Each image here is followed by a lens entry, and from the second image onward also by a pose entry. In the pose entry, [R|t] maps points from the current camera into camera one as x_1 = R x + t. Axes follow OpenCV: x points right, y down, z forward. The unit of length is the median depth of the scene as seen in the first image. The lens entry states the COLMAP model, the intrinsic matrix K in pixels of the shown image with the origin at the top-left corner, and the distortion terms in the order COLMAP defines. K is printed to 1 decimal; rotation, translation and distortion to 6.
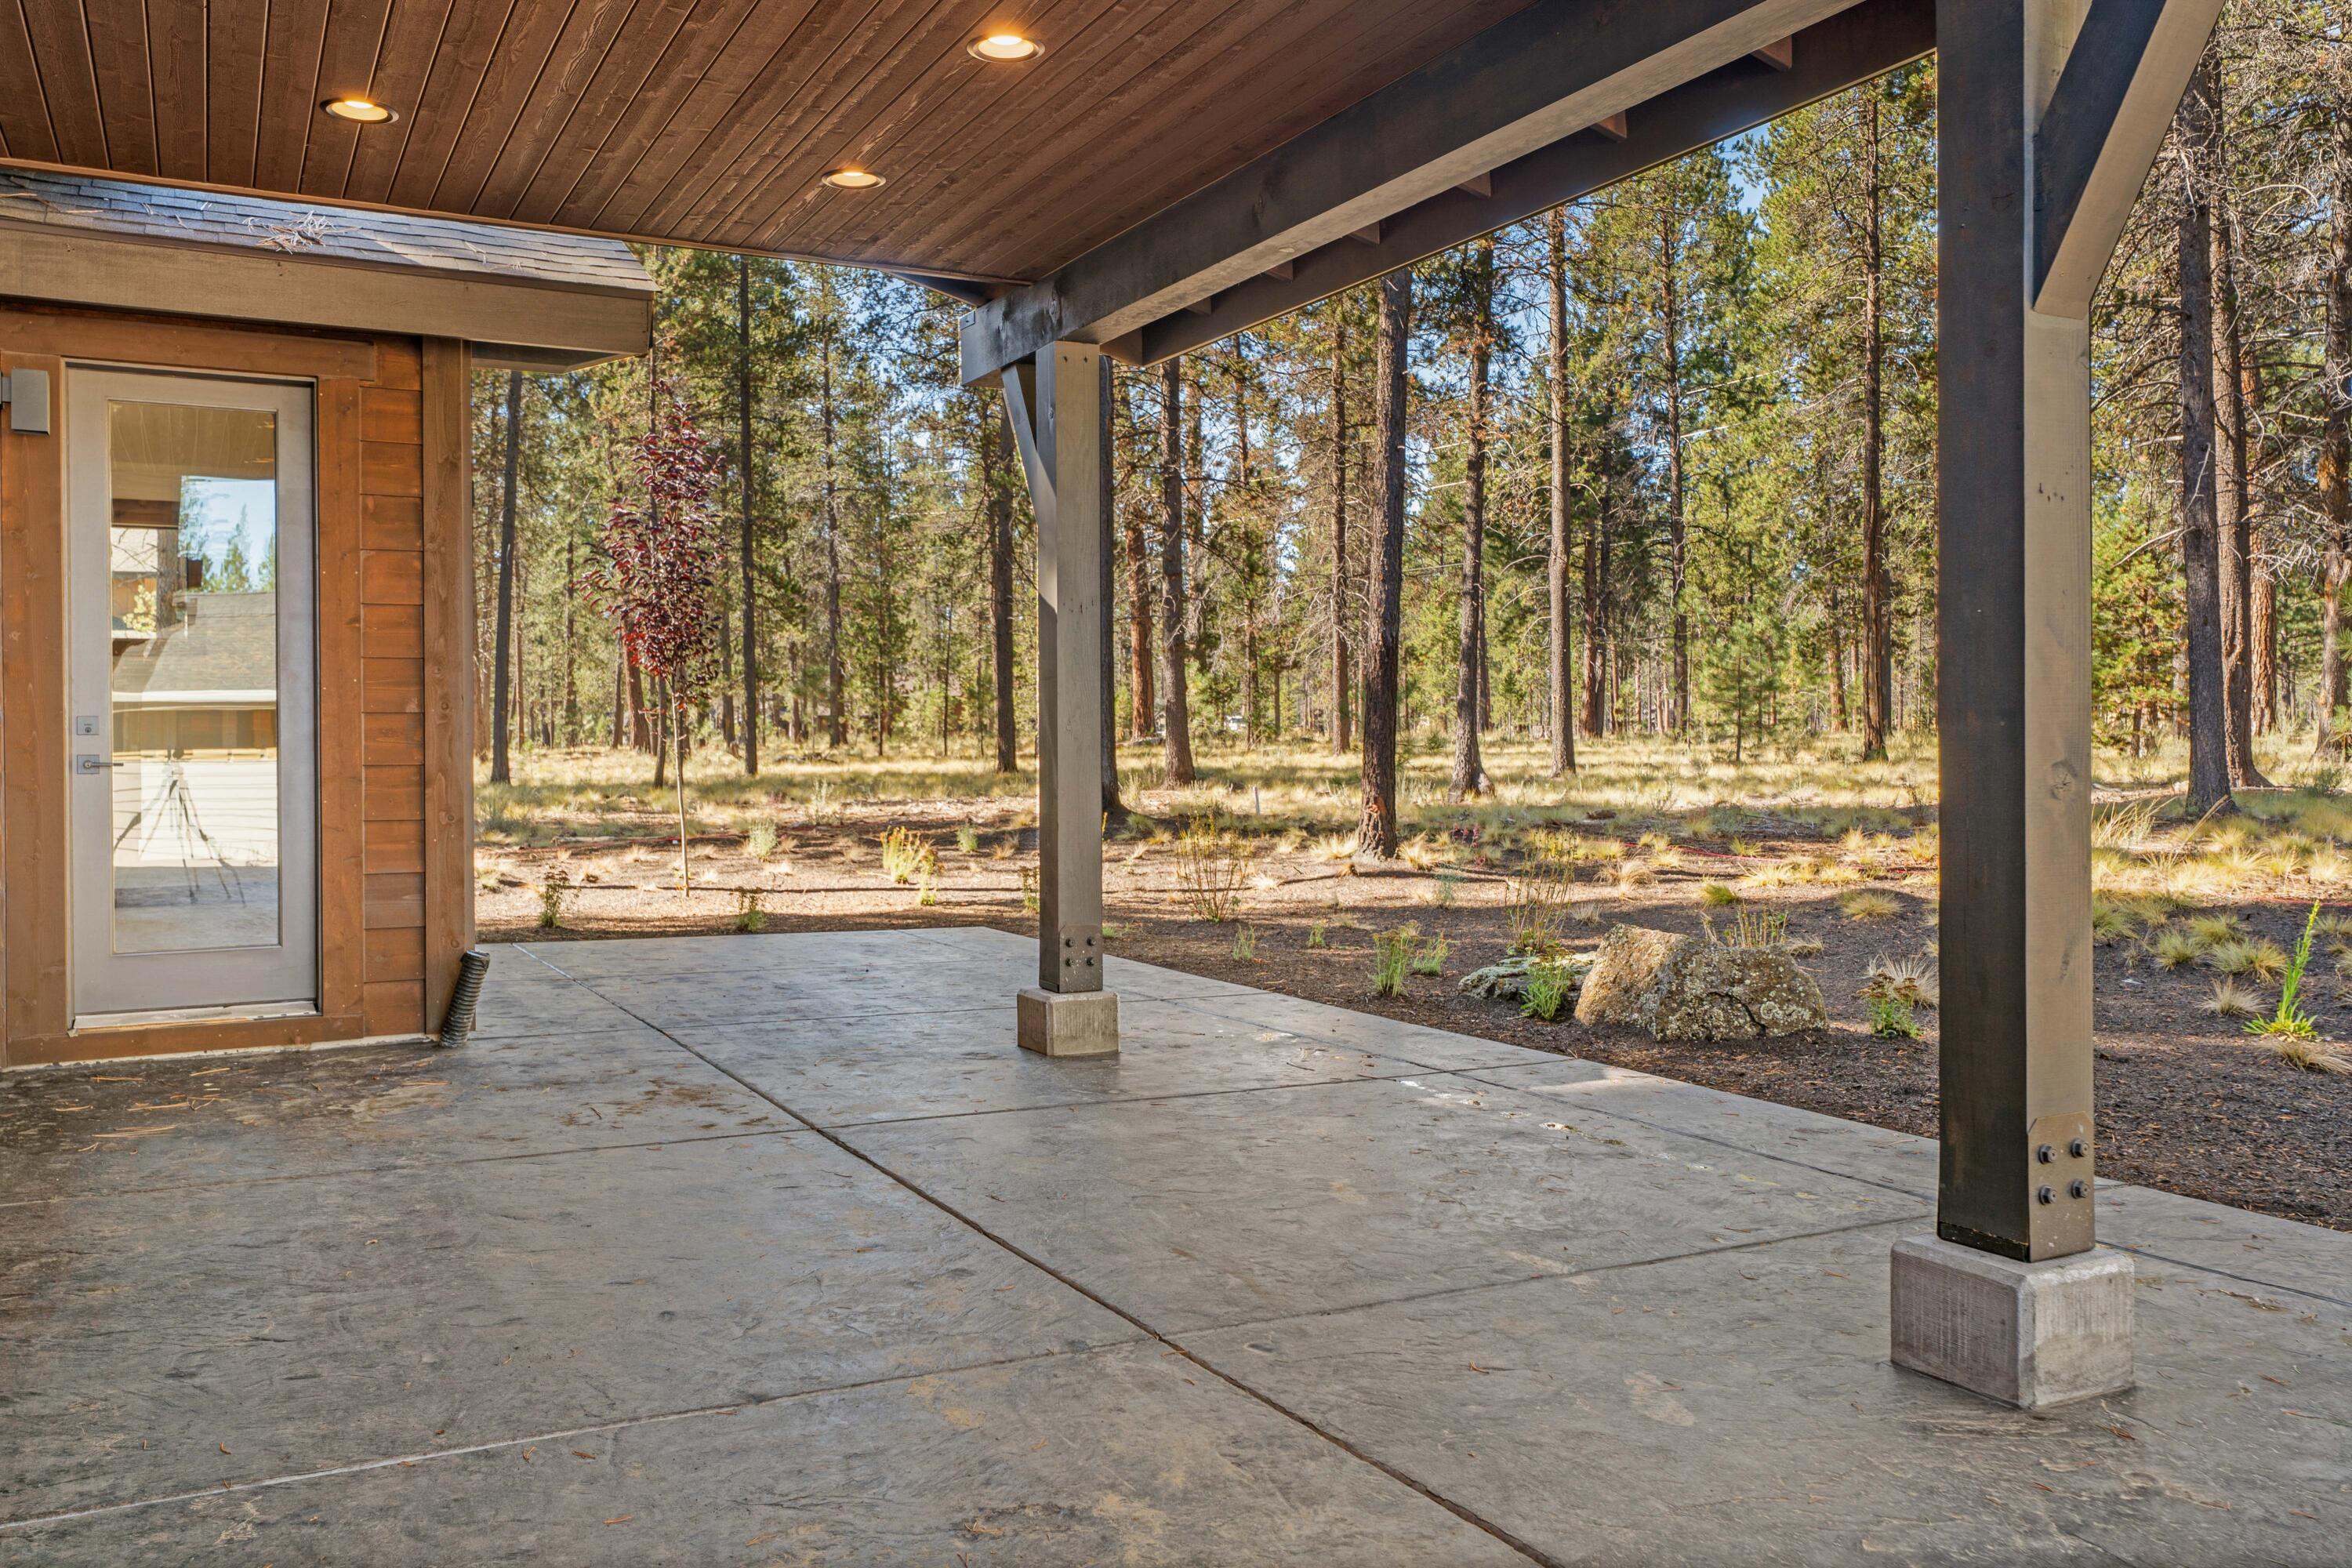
lens RADIAL K [[1864.9, 0, 1176.0], [0, 1864.9, 784.0], [0, 0, 1]] dist [-0.000944, -0.000405]
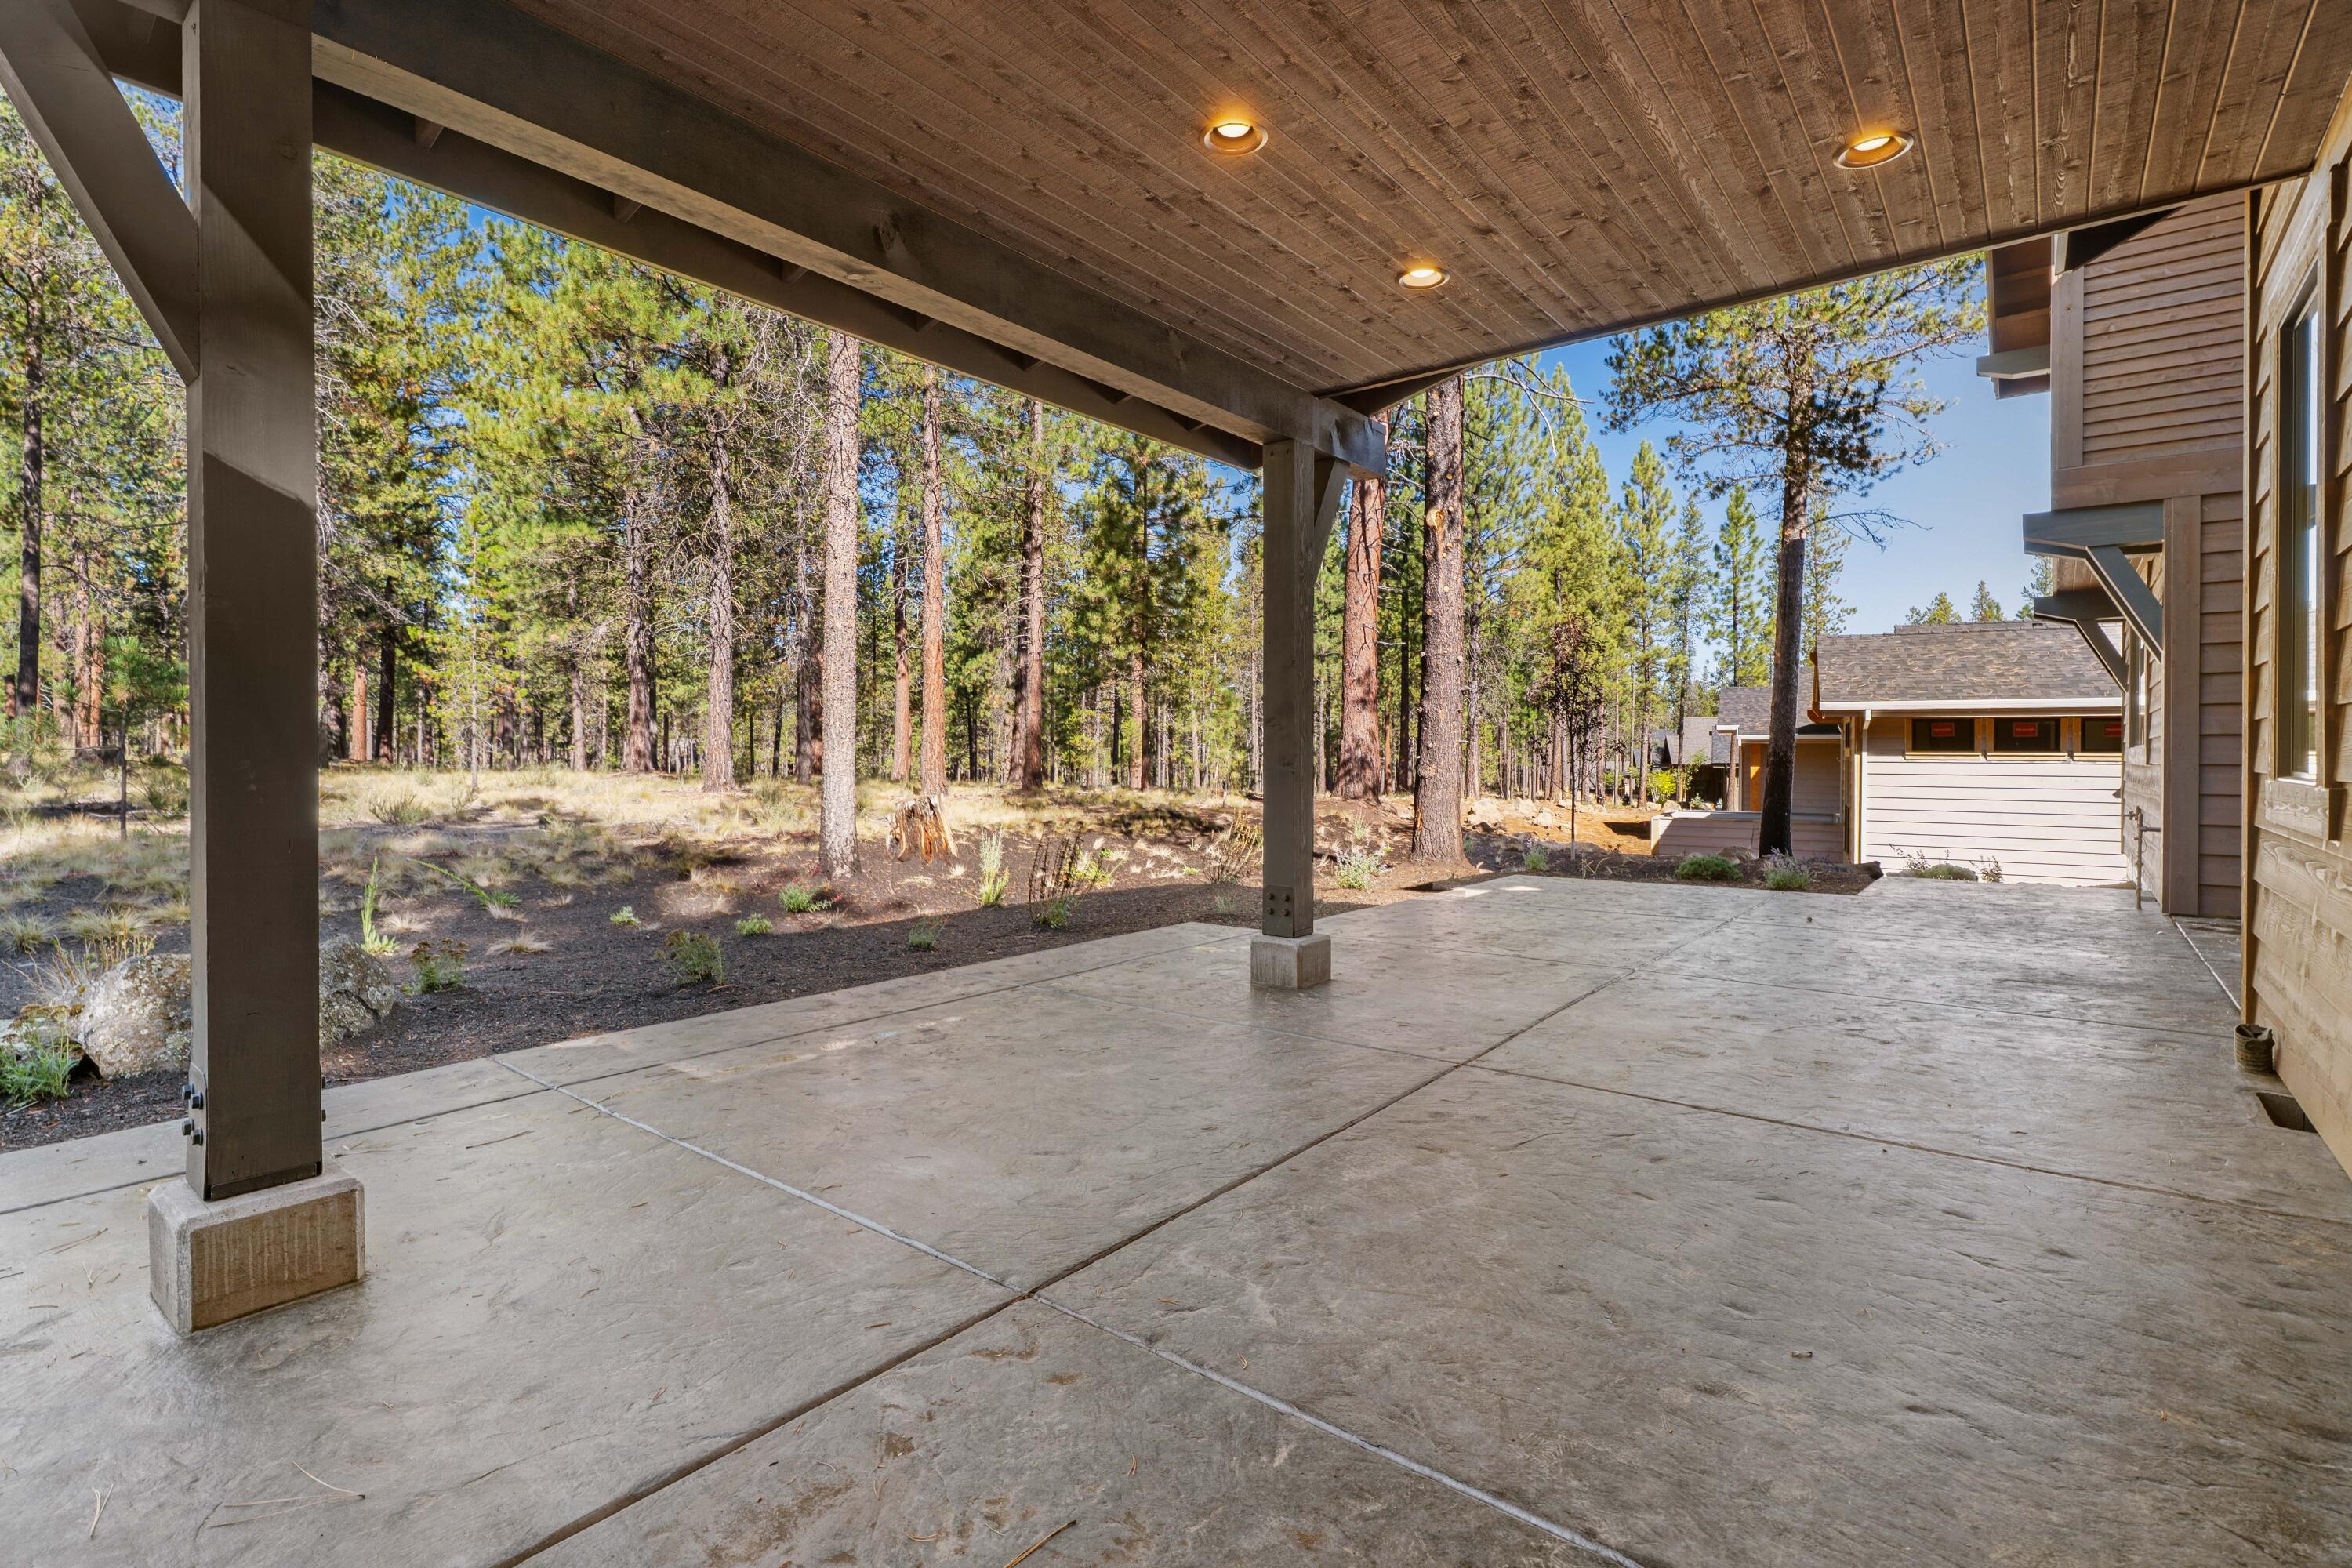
lens RADIAL K [[1054.5, 0, 1172.0], [0, 1054.5, 750.3], [0, 0, 1]] dist [0.002565, 0.000317]
pose [[-0.388039, 0.001900, 0.921641, -0.679821], [0.016235, 0.999857, 0.004774, -0.023456], [-0.921500, 0.016815, -0.388014, 1.296547]]
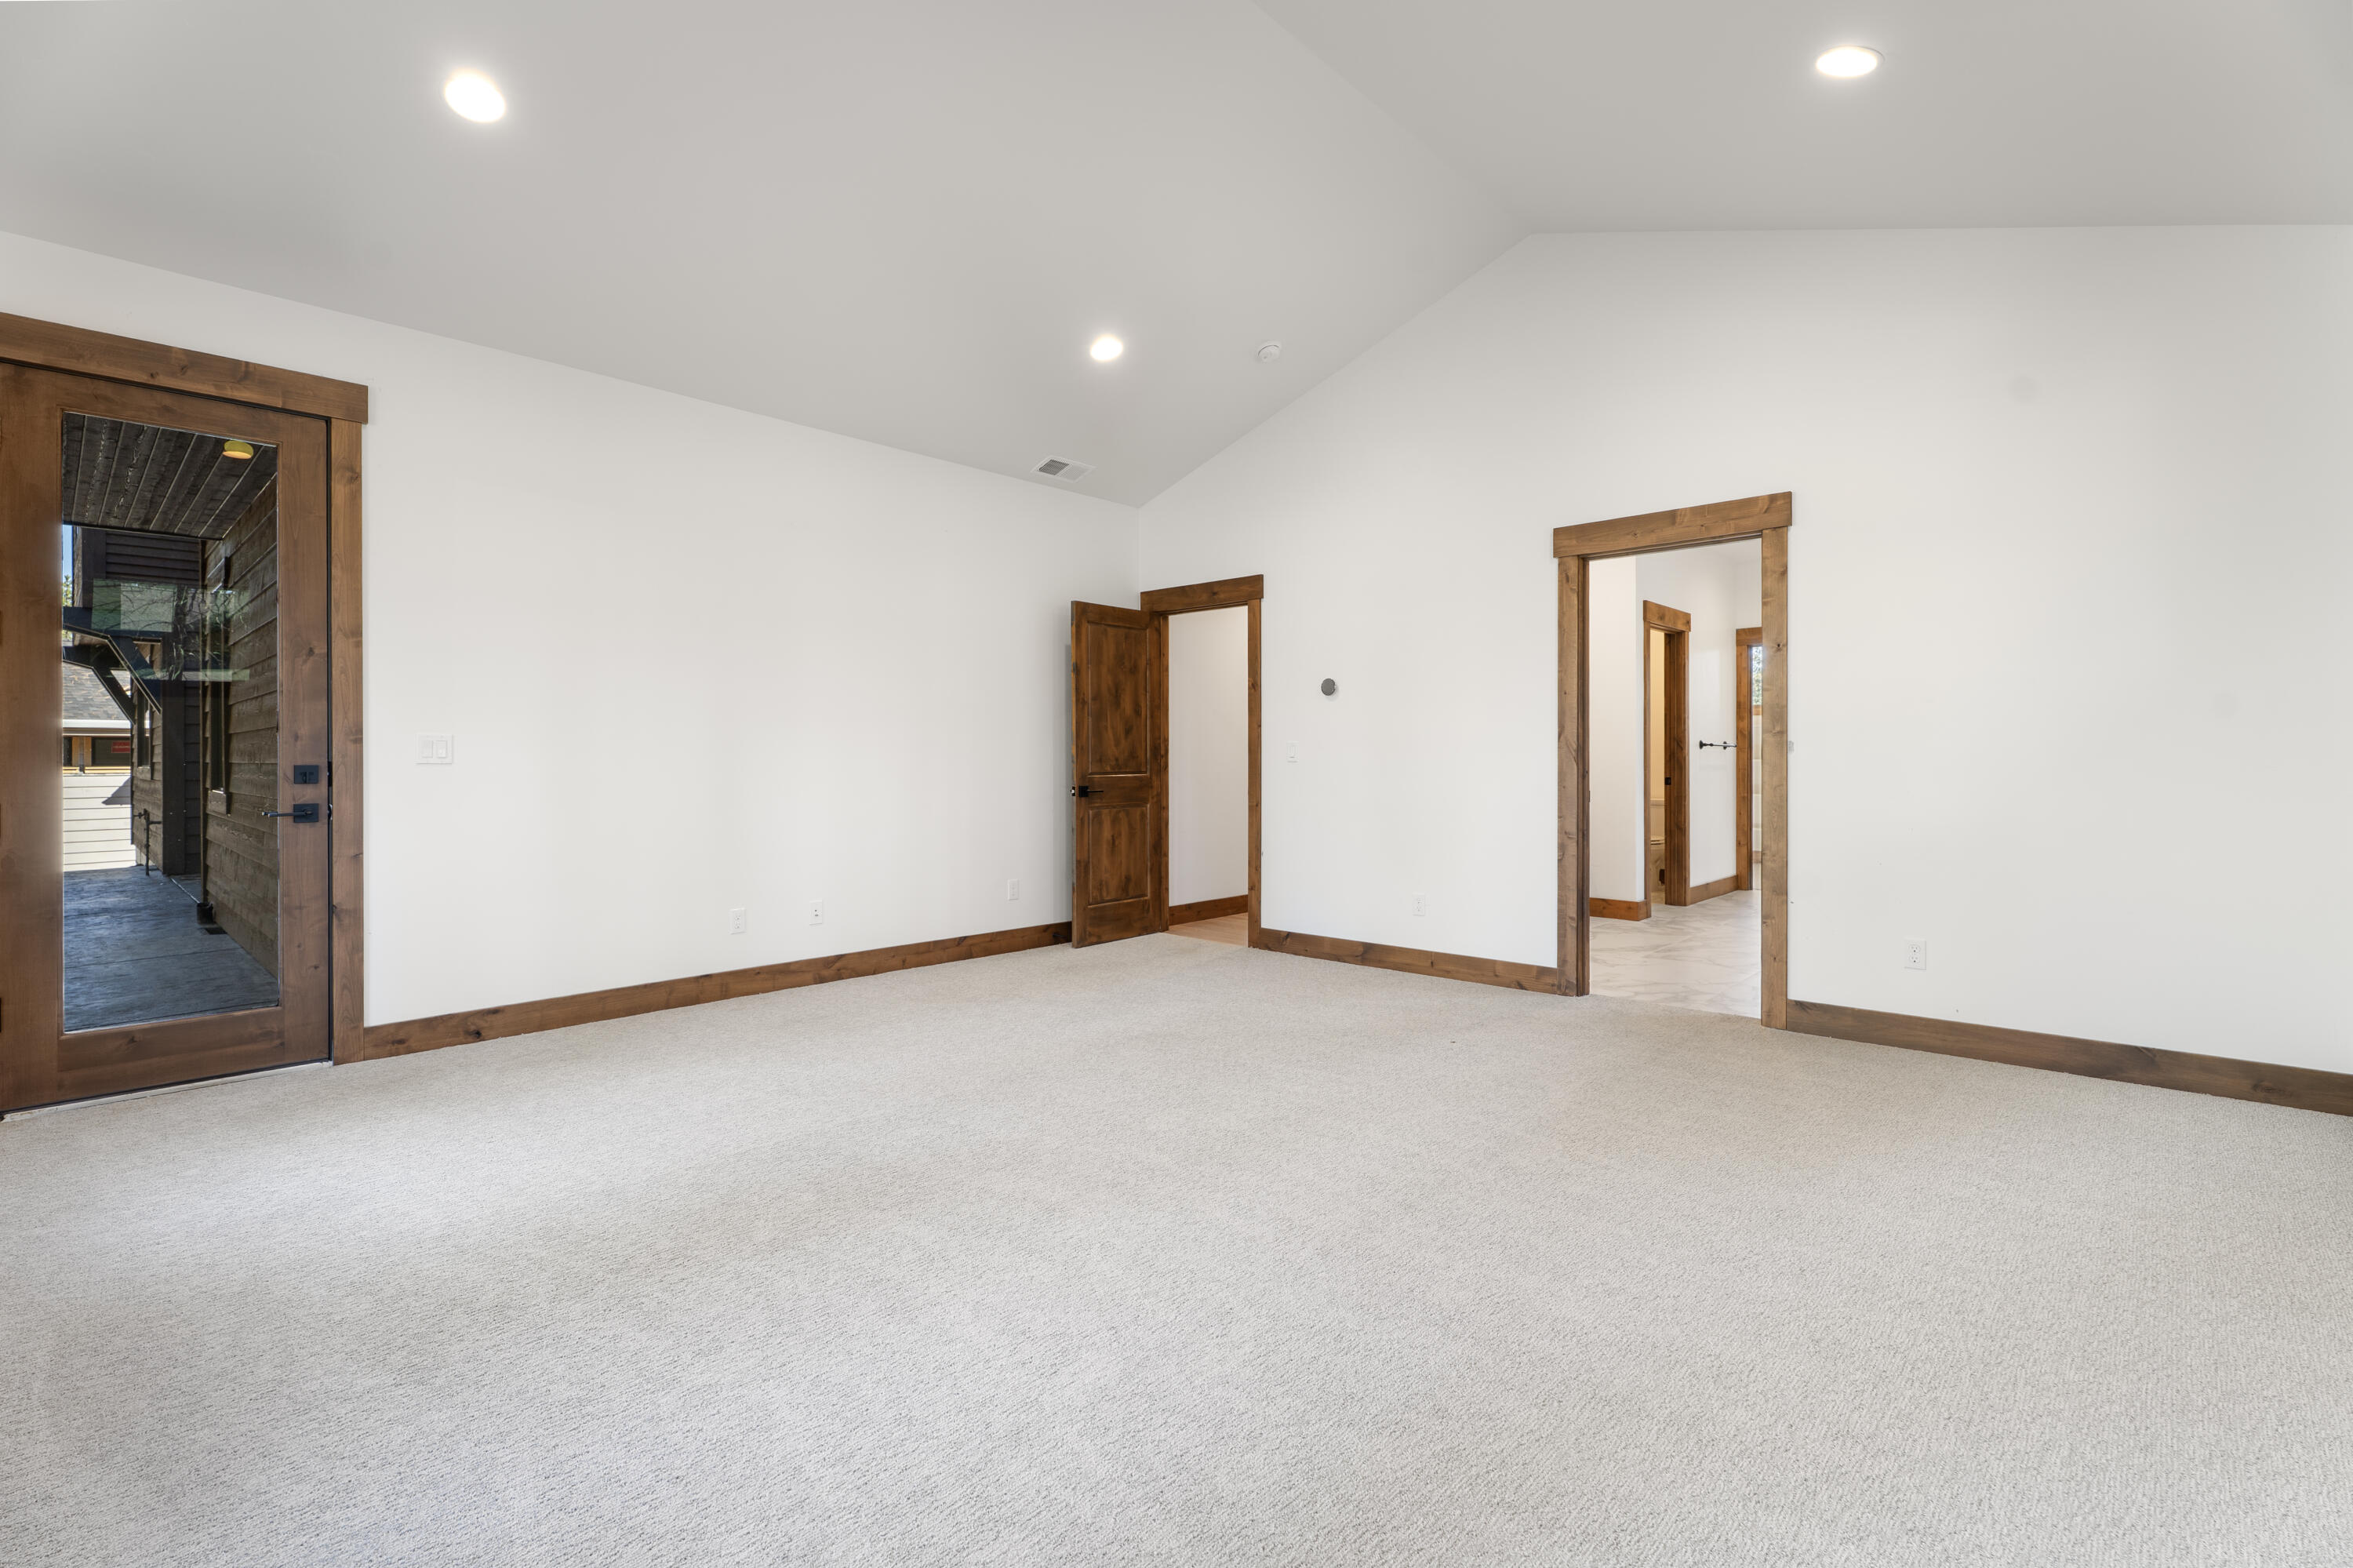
lens RADIAL K [[1055.0, 0, 1172.5], [0, 1055.0, 750.3], [0, 0, 1]] dist [0.002565, 0.000317]
pose [[-0.941634, 0.010259, -0.336483, -1.194784], [0.003704, 0.999791, 0.020118, -0.082056], [0.336619, 0.017698, -0.941475, 2.448965]]
